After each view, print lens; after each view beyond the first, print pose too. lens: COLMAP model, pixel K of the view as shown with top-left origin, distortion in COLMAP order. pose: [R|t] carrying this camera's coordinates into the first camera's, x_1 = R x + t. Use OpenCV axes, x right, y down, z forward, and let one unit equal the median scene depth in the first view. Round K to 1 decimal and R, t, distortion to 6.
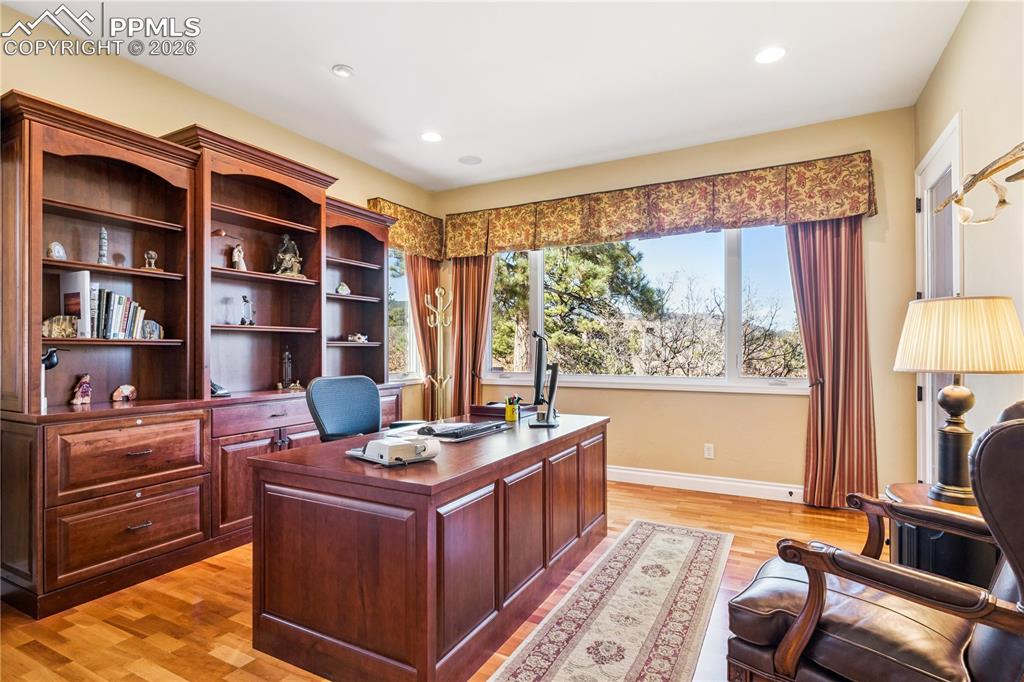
lens RADIAL K [[511.2, 0, 514.4], [0, 511.2, 343.6], [0, 0, 1]] dist [-0.003978, 0.001332]
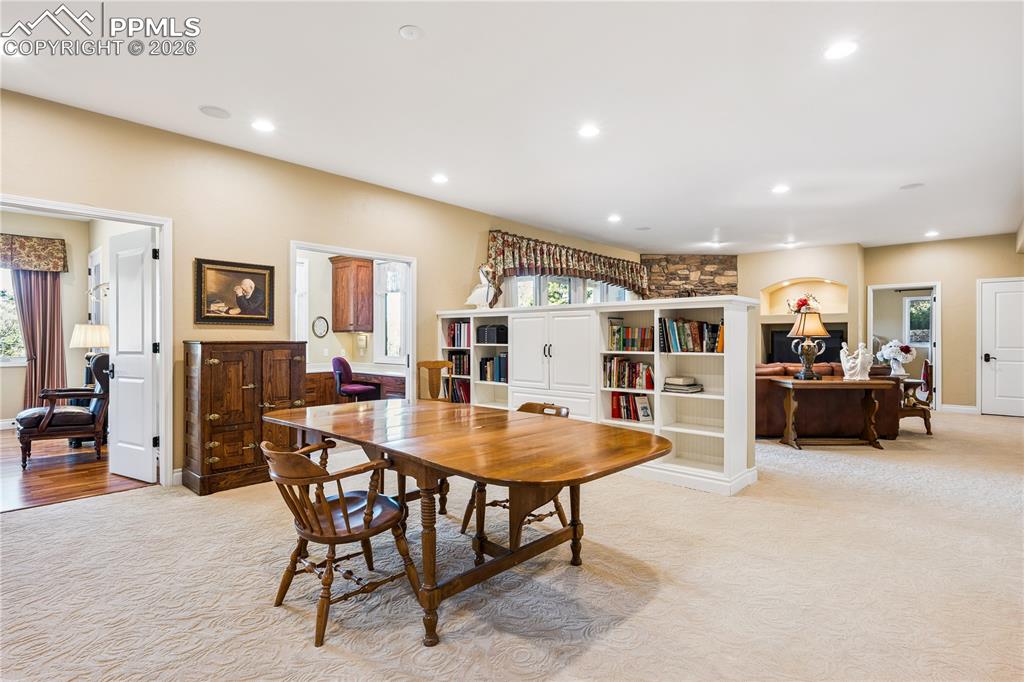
lens RADIAL K [[511.2, 0, 513.3], [0, 511.2, 338.5], [0, 0, 1]] dist [-0.003978, 0.001332]
pose [[0.250841, 0.000631, 0.968028, -0.758060], [-0.007741, 0.999969, 0.001354, -0.011807], [-0.967997, -0.007833, 0.250838, -1.149858]]
